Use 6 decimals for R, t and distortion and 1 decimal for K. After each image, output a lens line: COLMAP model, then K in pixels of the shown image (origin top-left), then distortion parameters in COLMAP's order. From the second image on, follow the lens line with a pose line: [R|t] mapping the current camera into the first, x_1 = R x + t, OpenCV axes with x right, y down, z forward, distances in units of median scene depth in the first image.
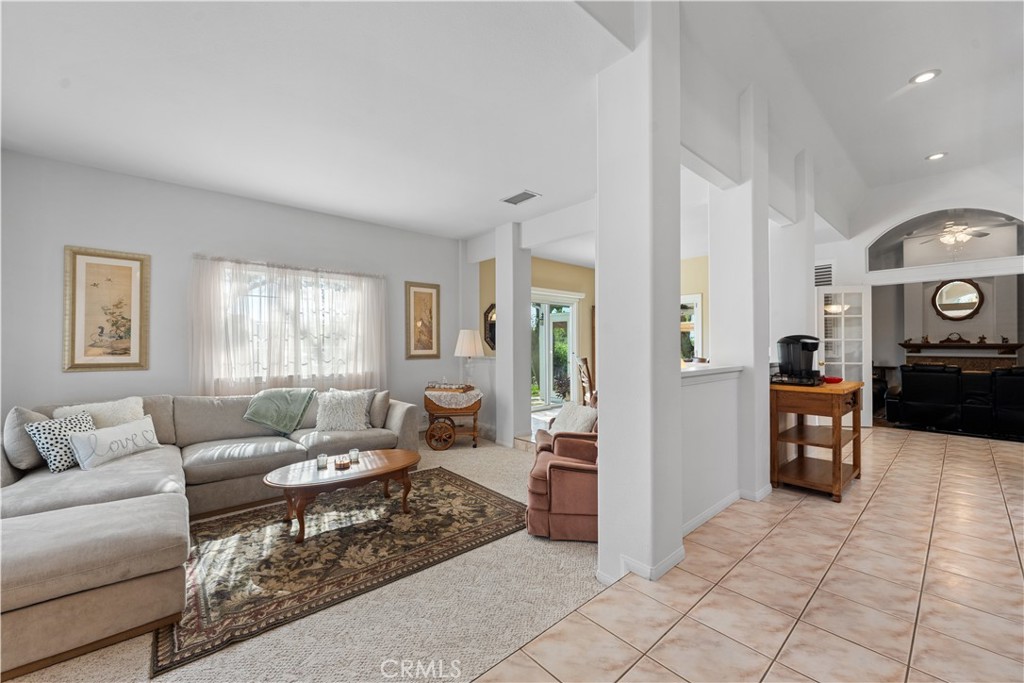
lens RADIAL K [[406.7, 0, 507.7], [0, 406.7, 341.1], [0, 0, 1]] dist [-0.001507, -0.000040]
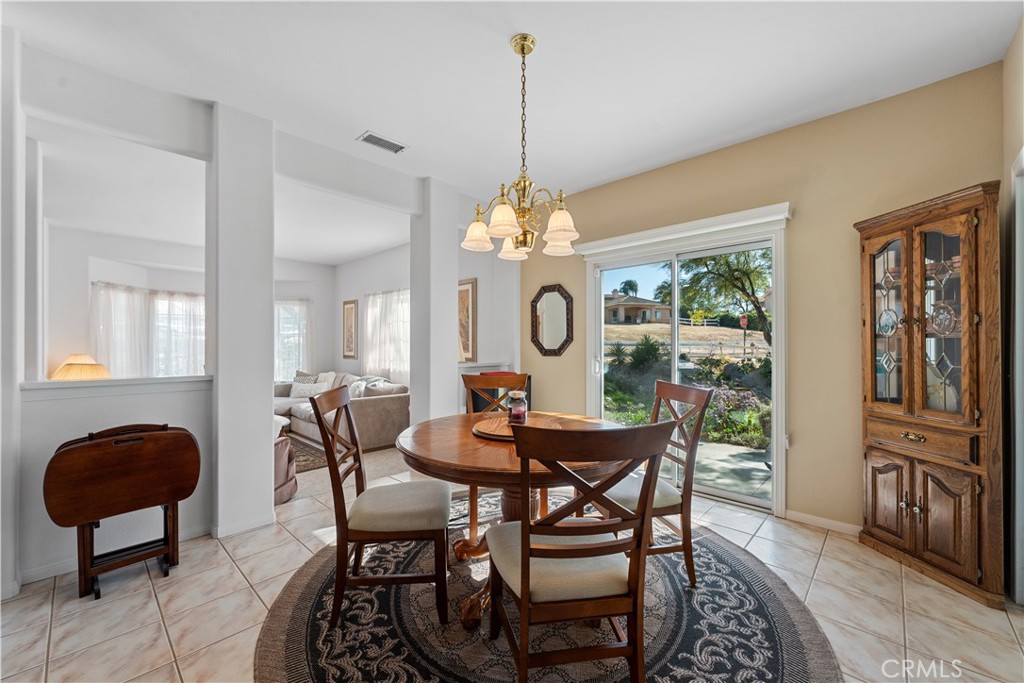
lens RADIAL K [[406.7, 0, 507.9], [0, 406.7, 343.4], [0, 0, 1]] dist [-0.001507, -0.000040]
pose [[0.088096, -0.004687, -0.996101, 1.017531], [0.007888, 0.999961, -0.004007, 0.007635], [0.996081, -0.007504, 0.088129, 1.442353]]
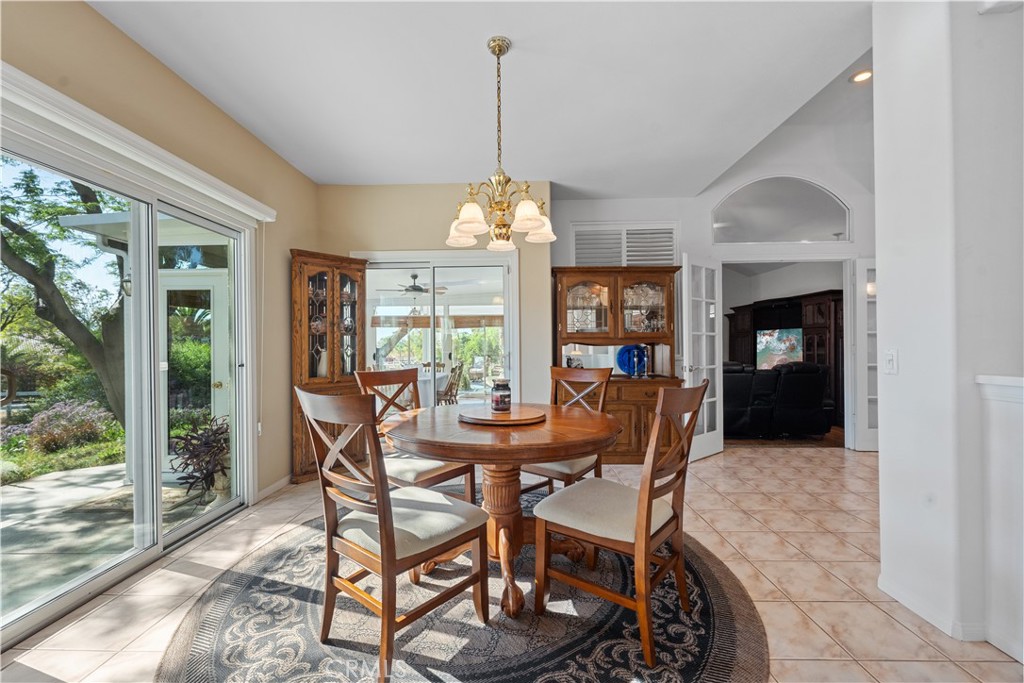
lens RADIAL K [[406.7, 0, 504.7], [0, 406.7, 343.2], [0, 0, 1]] dist [-0.001507, -0.000040]
pose [[0.689961, -0.000353, 0.723847, 0.117918], [0.001234, 0.999999, -0.000689, 0.019945], [-0.723846, 0.001369, 0.689961, 1.133065]]
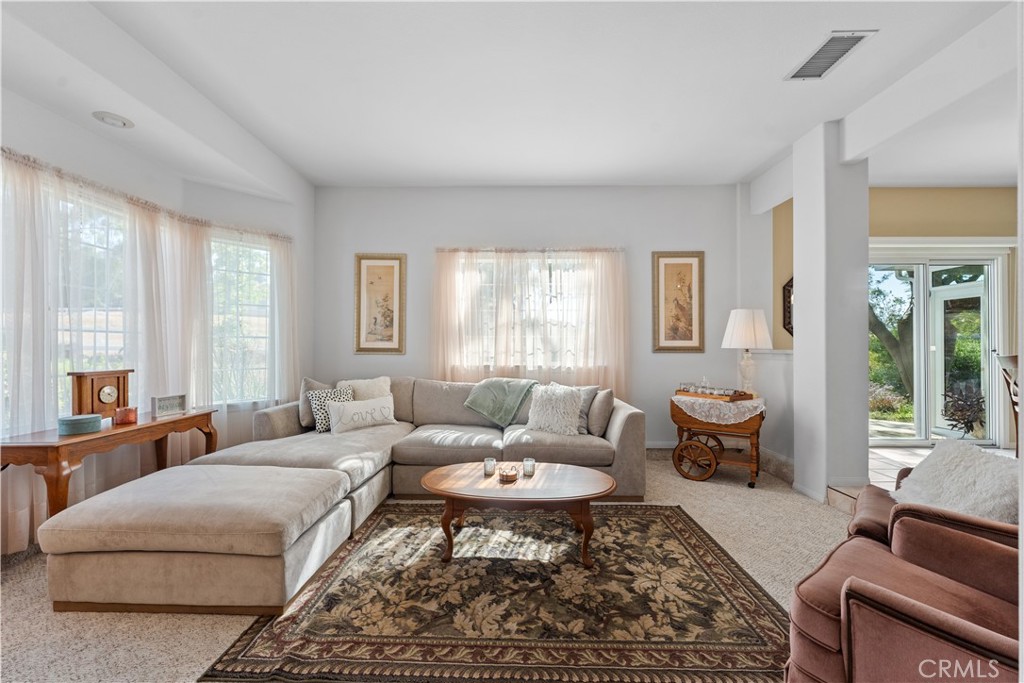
lens RADIAL K [[406.7, 0, 505.3], [0, 406.7, 345.4], [0, 0, 1]] dist [-0.001507, -0.000040]
pose [[0.740680, 0.000305, -0.671858, 0.084804], [0.001588, 0.999996, 0.002205, 0.040083], [0.671856, -0.002701, 0.740677, 0.321771]]
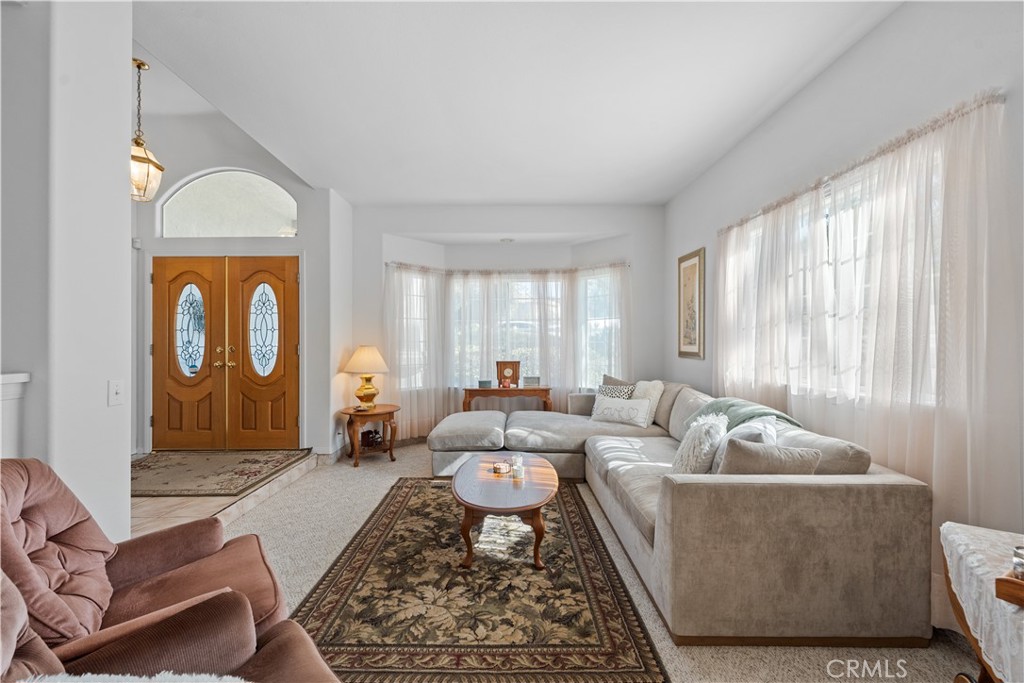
lens RADIAL K [[406.7, 0, 503.0], [0, 406.7, 339.6], [0, 0, 1]] dist [-0.001507, -0.000040]
pose [[-0.660967, -0.004120, -0.750404, 0.196738], [0.006590, 0.999915, -0.011293, 0.025460], [0.750386, -0.012409, -0.660883, 1.213736]]
